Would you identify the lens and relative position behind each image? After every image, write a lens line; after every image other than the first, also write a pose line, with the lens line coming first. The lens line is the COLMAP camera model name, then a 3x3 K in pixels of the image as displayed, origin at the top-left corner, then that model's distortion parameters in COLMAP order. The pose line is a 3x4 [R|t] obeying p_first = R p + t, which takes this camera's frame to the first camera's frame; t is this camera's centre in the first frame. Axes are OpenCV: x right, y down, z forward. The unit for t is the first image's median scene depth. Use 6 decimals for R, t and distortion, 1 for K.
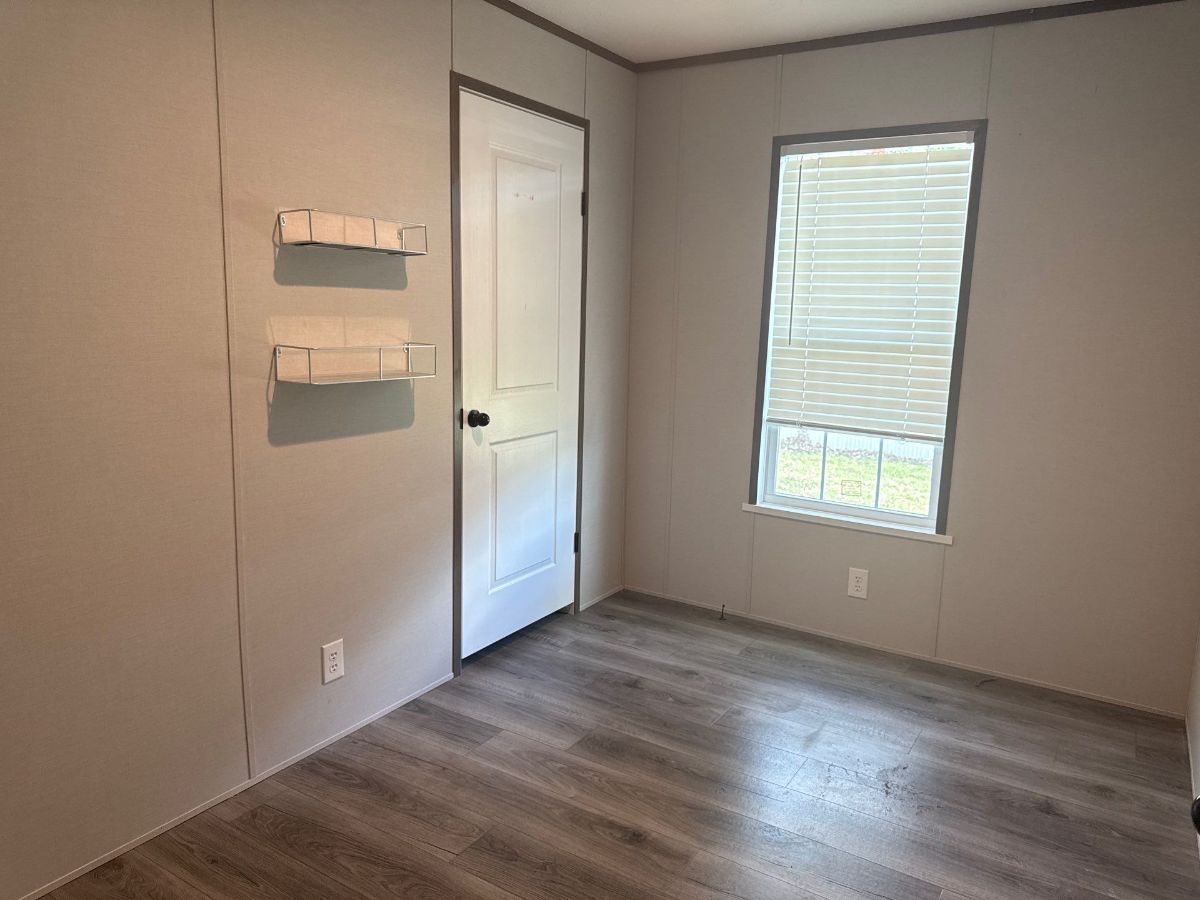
lens RADIAL K [[847.7, 0, 598.1], [0, 847.7, 447.1], [0, 0, 1]] dist [0.065130, -0.072668]
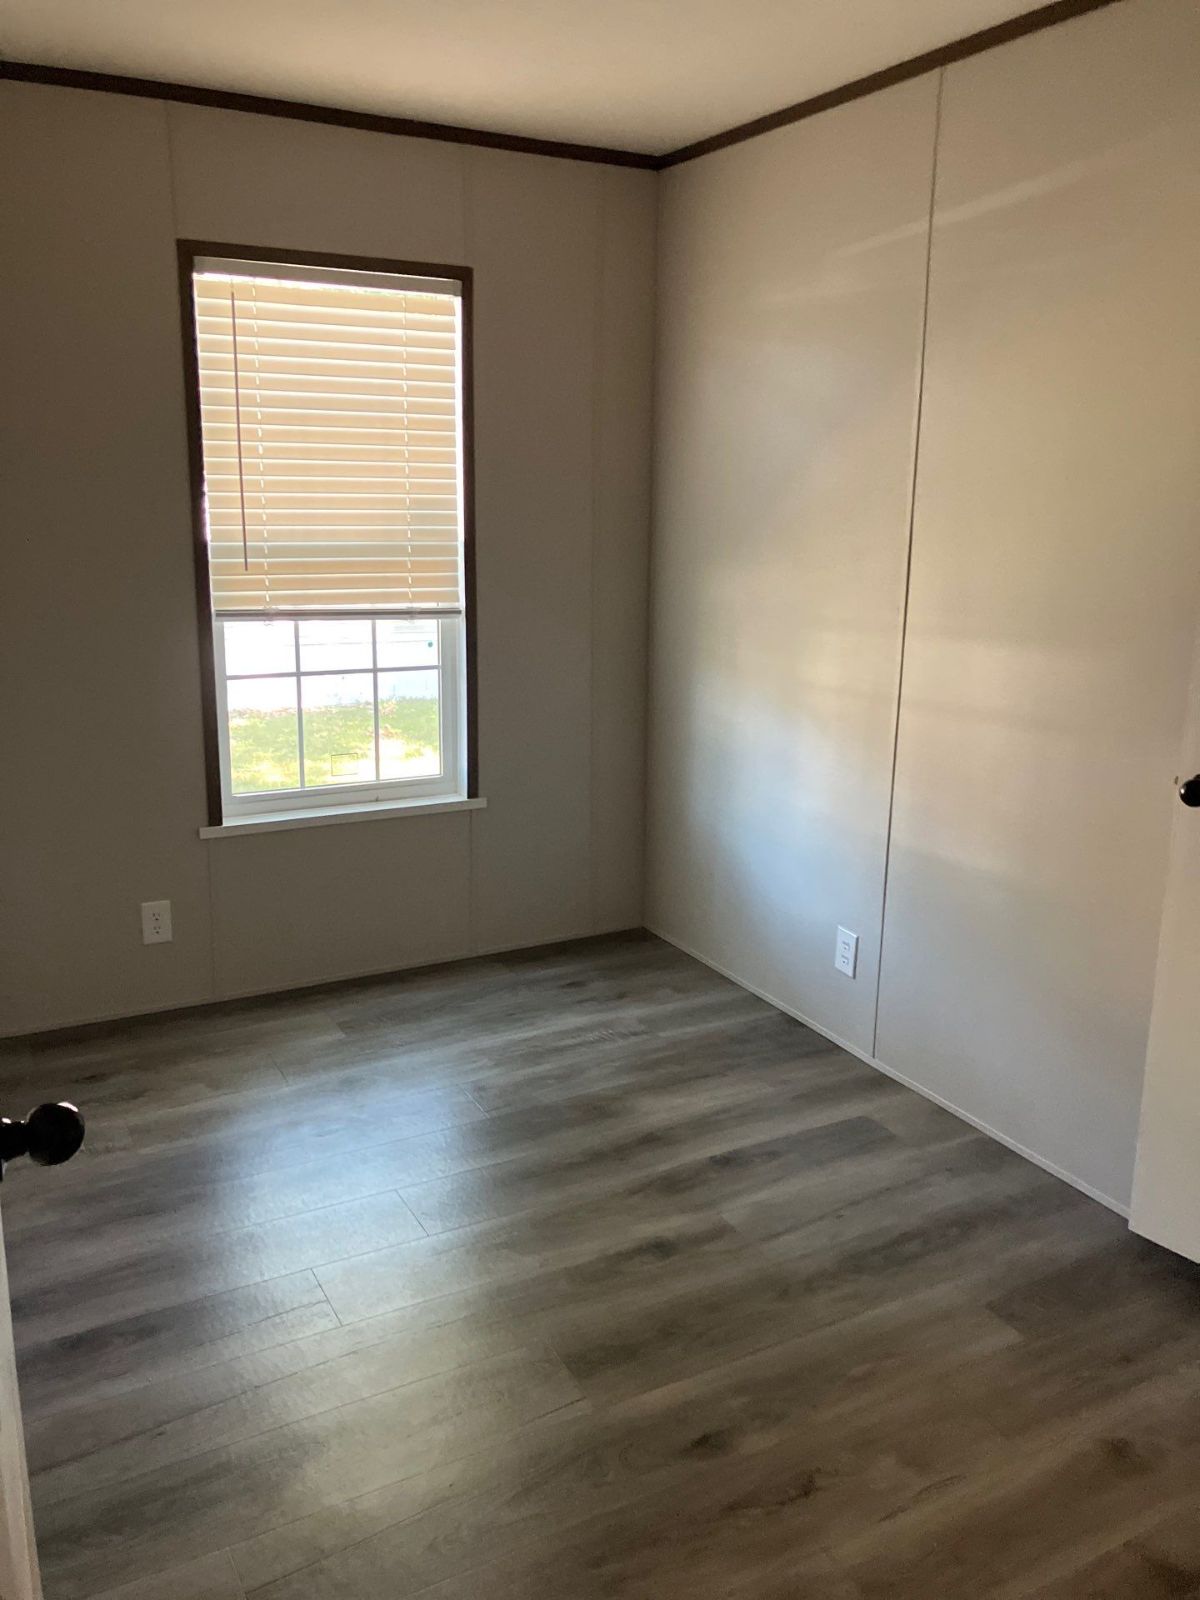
lens RADIAL K [[1297.6, 0, 607.7], [0, 1297.6, 796.5], [0, 0, 1]] dist [0.004111, -0.004180]
pose [[0.486984, -0.222781, 0.844521, -0.630600], [0.147631, 0.974006, 0.171808, -0.100216], [-0.860844, 0.041010, 0.507214, 0.323596]]
